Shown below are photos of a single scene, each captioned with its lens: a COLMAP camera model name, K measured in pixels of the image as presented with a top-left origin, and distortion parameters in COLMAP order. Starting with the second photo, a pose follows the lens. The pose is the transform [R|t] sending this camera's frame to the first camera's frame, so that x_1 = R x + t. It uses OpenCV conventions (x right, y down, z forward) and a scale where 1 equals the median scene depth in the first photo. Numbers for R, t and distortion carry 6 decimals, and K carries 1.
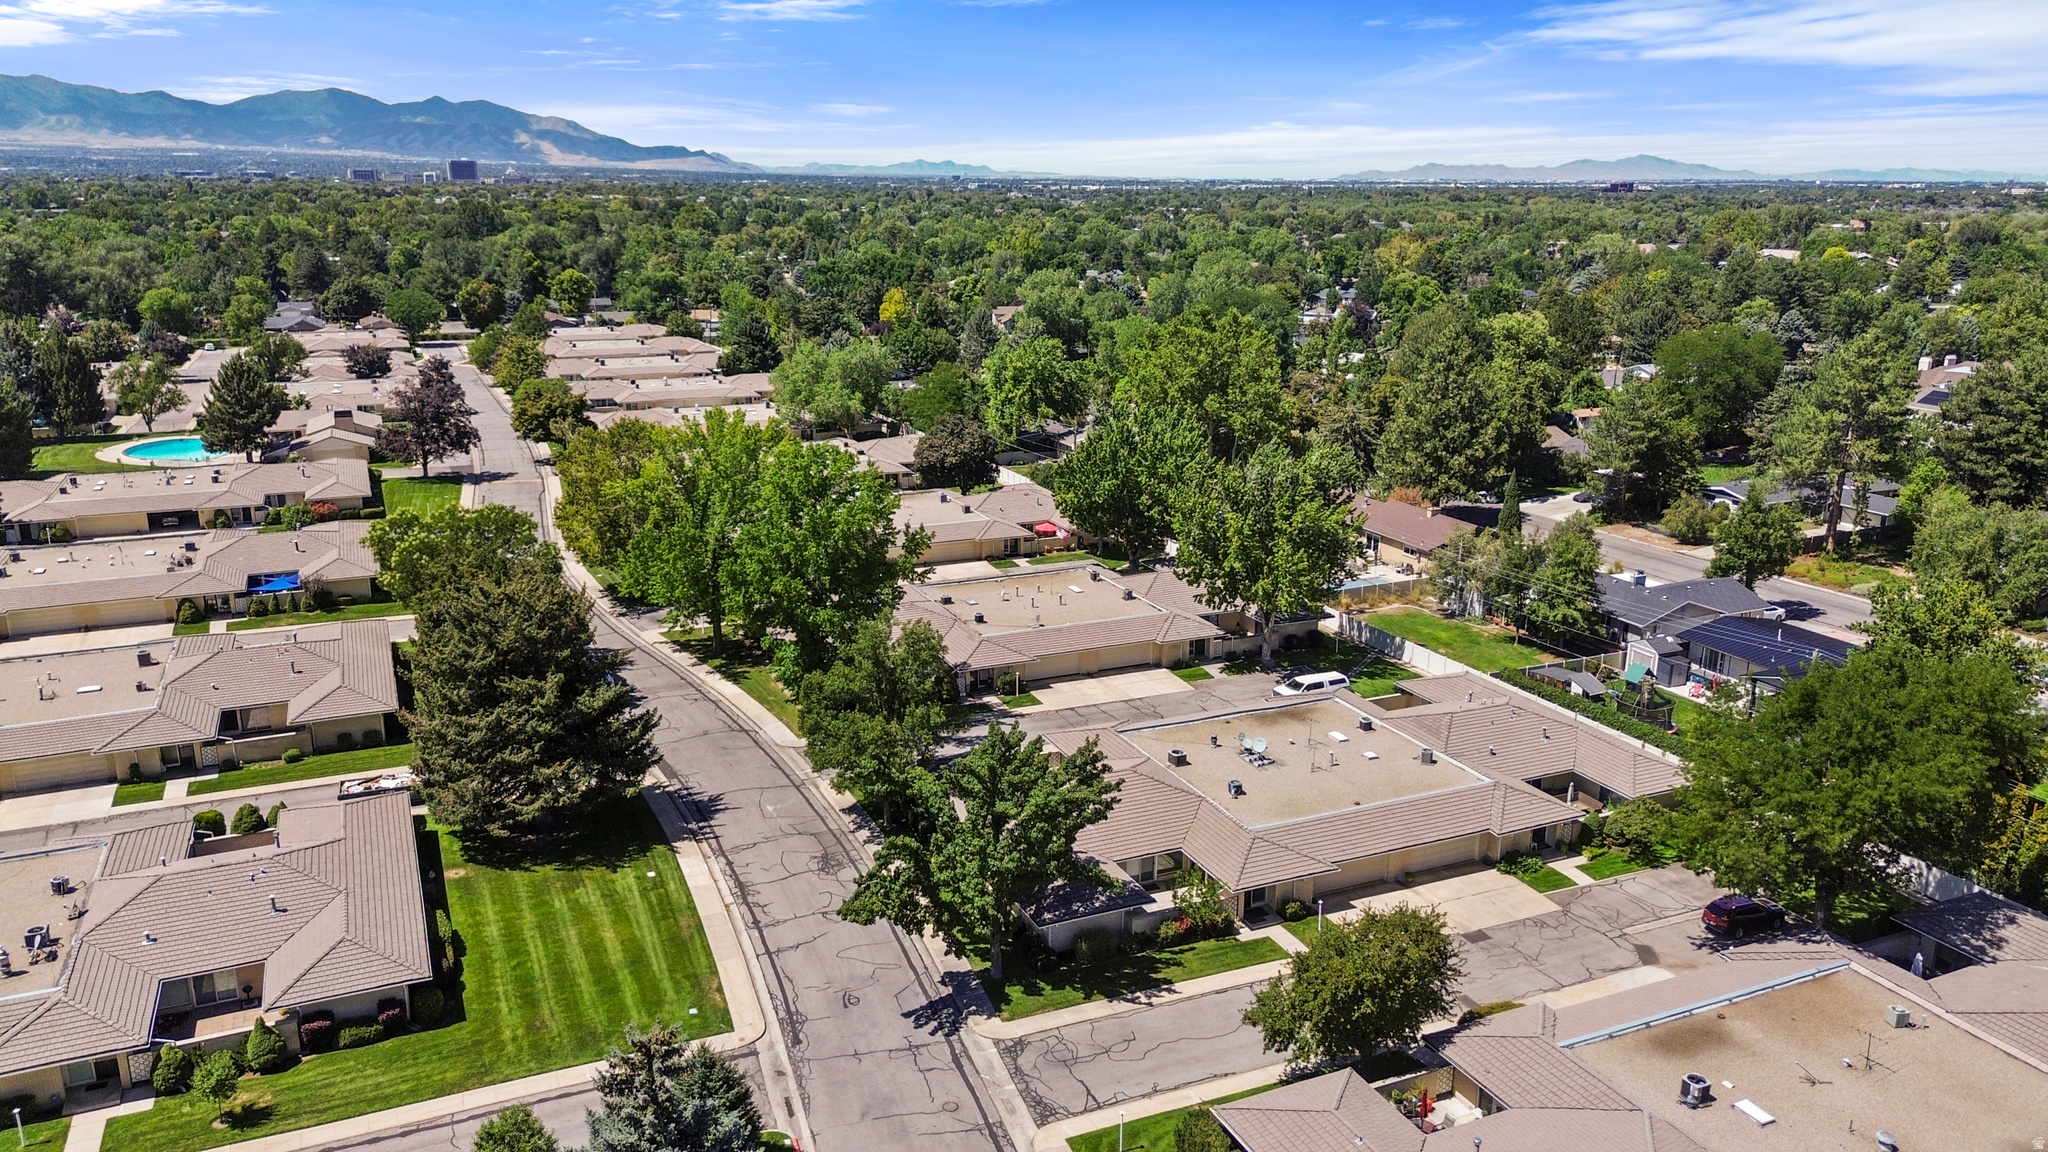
lens RADIAL K [[1478.3, 0, 1024.0], [0, 1478.3, 576.0], [0, 0, 1]] dist [0.001250, 0.091796]
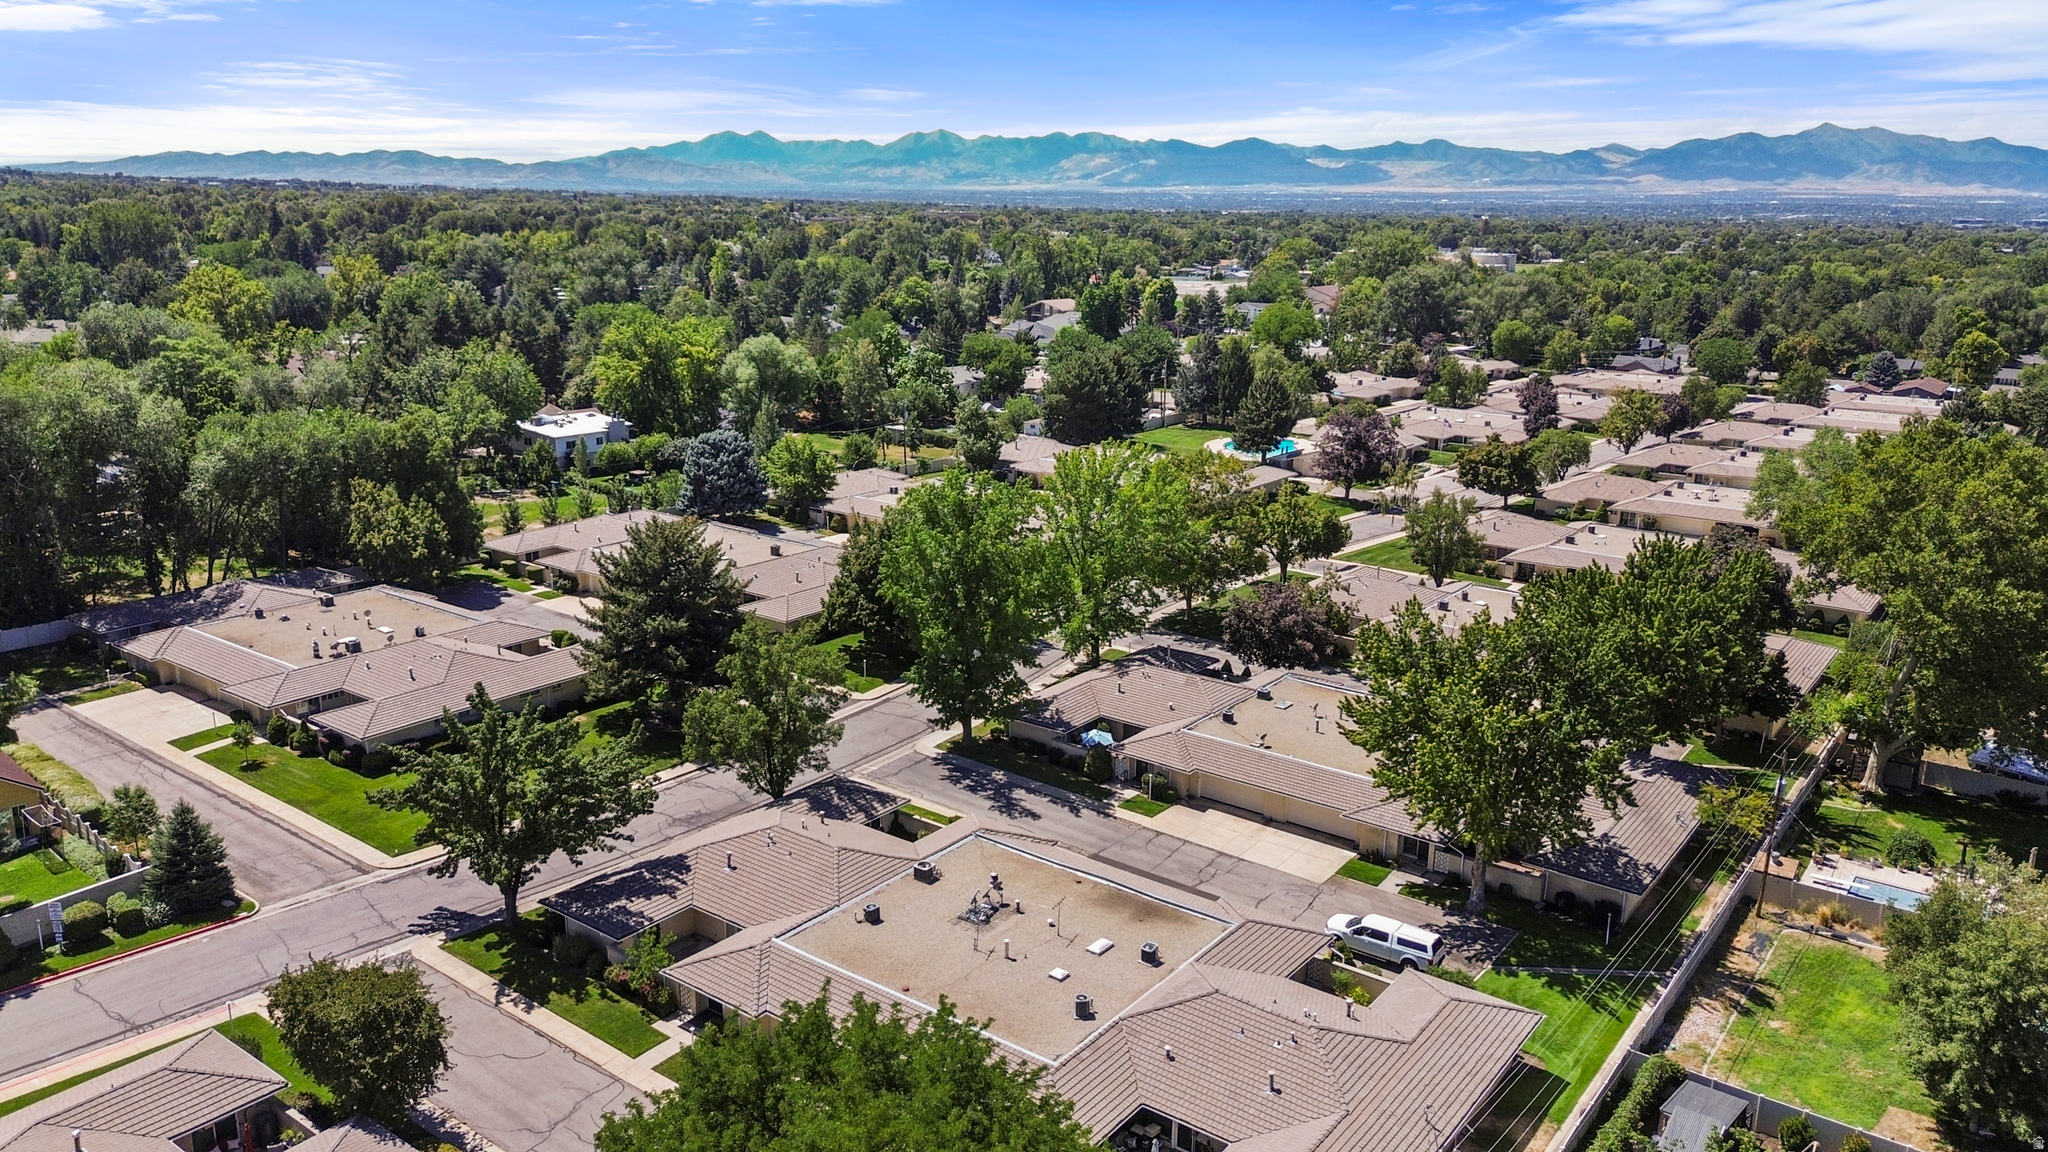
lens RADIAL K [[1478.3, 0, 1024.0], [0, 1478.3, 576.0], [0, 0, 1]] dist [0.001250, 0.091796]
pose [[0.473998, 0.226893, -0.850791, 0.798645], [-0.242911, 0.962431, 0.121334, -0.161239], [0.846357, 0.149154, 0.511305, 0.539931]]
